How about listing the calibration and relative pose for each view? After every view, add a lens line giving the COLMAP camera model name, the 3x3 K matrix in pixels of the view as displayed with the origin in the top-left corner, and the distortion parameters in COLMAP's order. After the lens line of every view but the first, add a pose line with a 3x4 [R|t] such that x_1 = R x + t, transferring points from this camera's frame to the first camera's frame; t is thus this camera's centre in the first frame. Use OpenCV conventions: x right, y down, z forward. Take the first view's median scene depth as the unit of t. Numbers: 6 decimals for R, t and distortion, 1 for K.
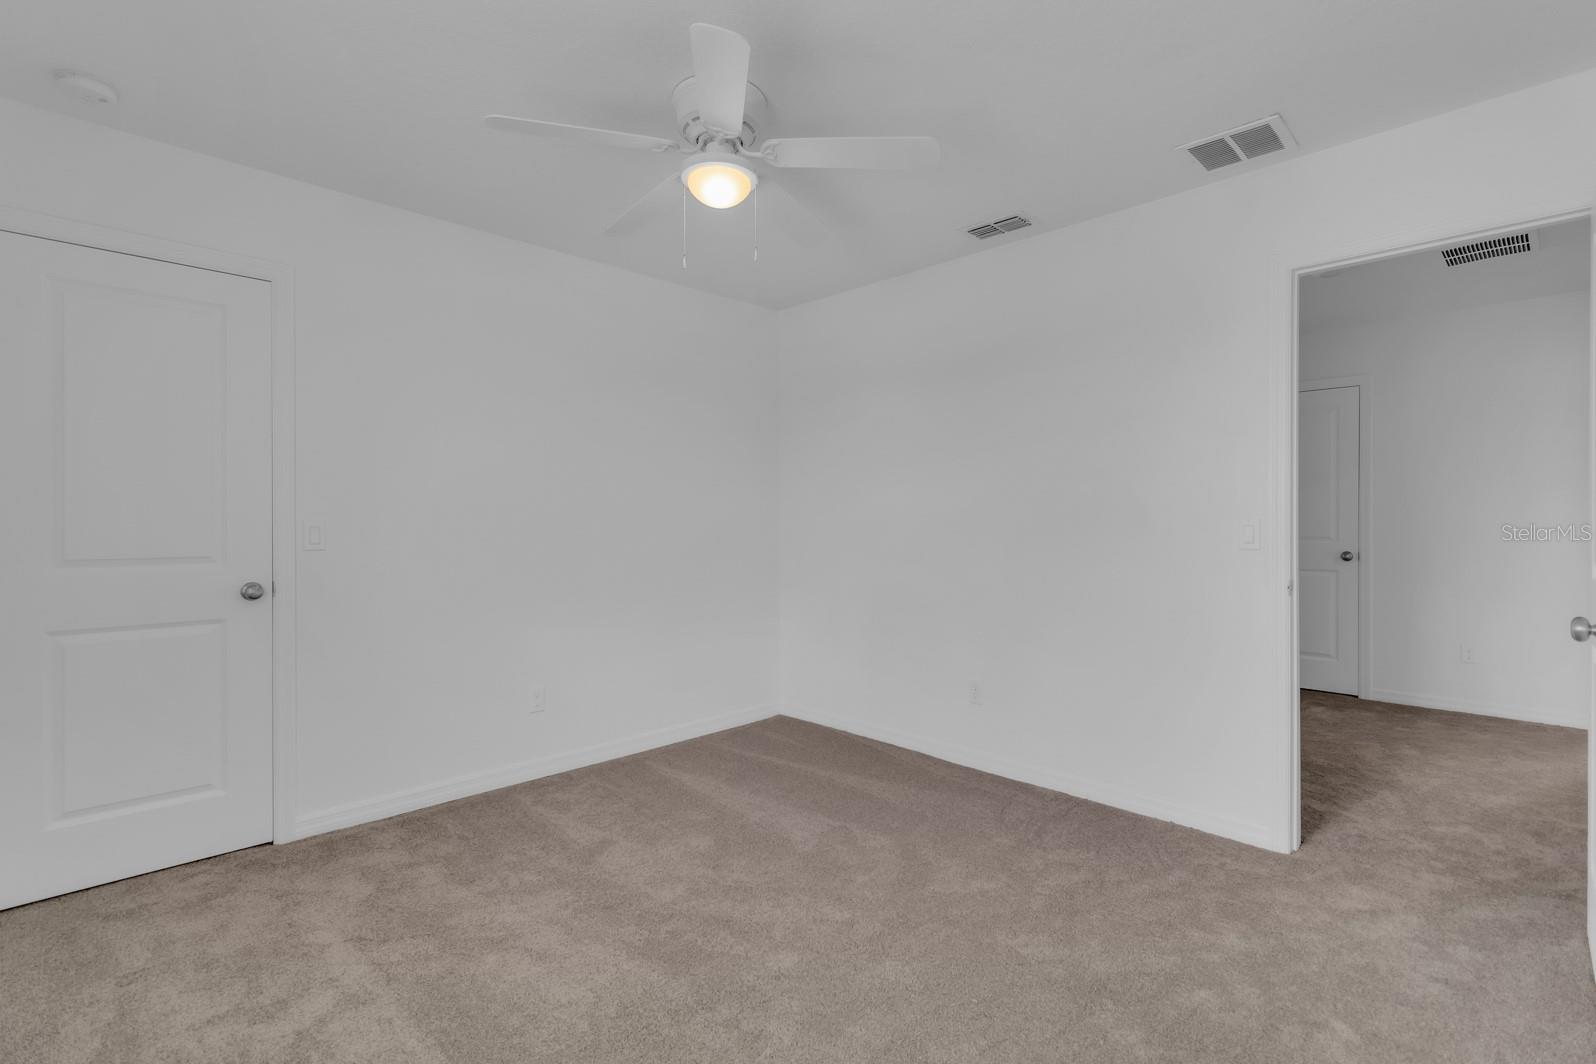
lens RADIAL K [[734.3, 0, 805.0], [0, 734.3, 528.0], [0, 0, 1]] dist [0.000176, 0.000152]
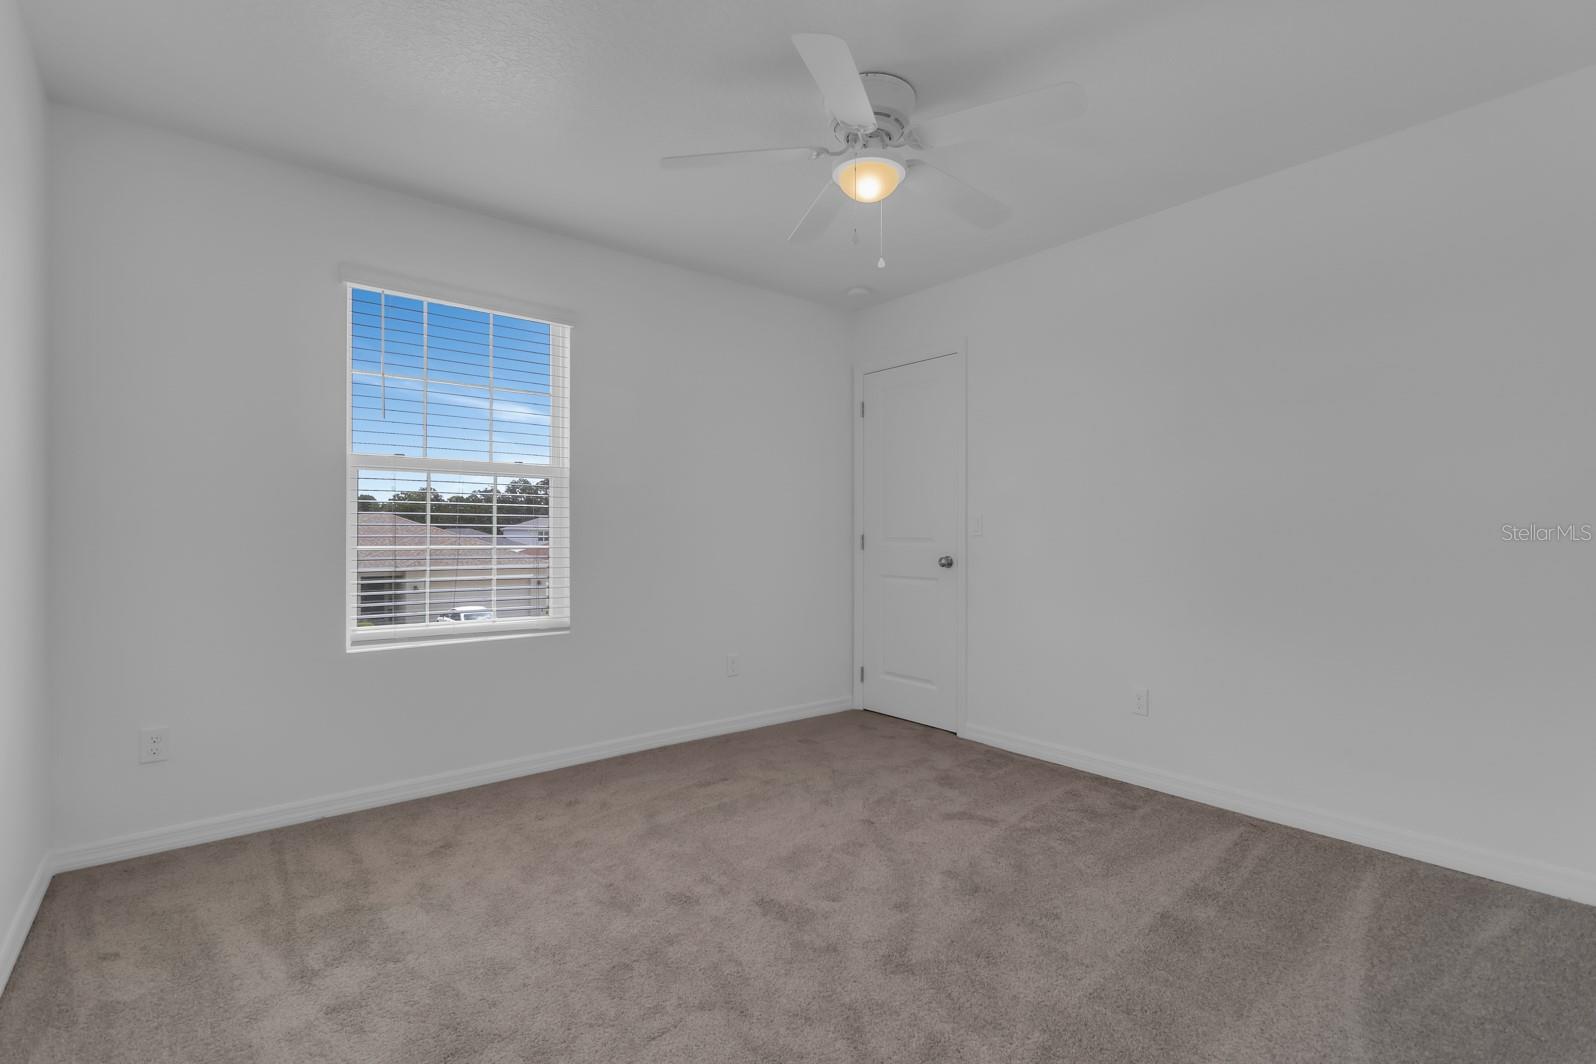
lens RADIAL K [[734.3, 0, 805.0], [0, 734.3, 528.0], [0, 0, 1]] dist [0.000176, 0.000152]
pose [[-0.100735, -0.008334, -0.994878, 0.818896], [-0.010008, 0.999923, -0.007363, 0.031152], [0.994863, 0.009215, -0.100810, 0.890091]]
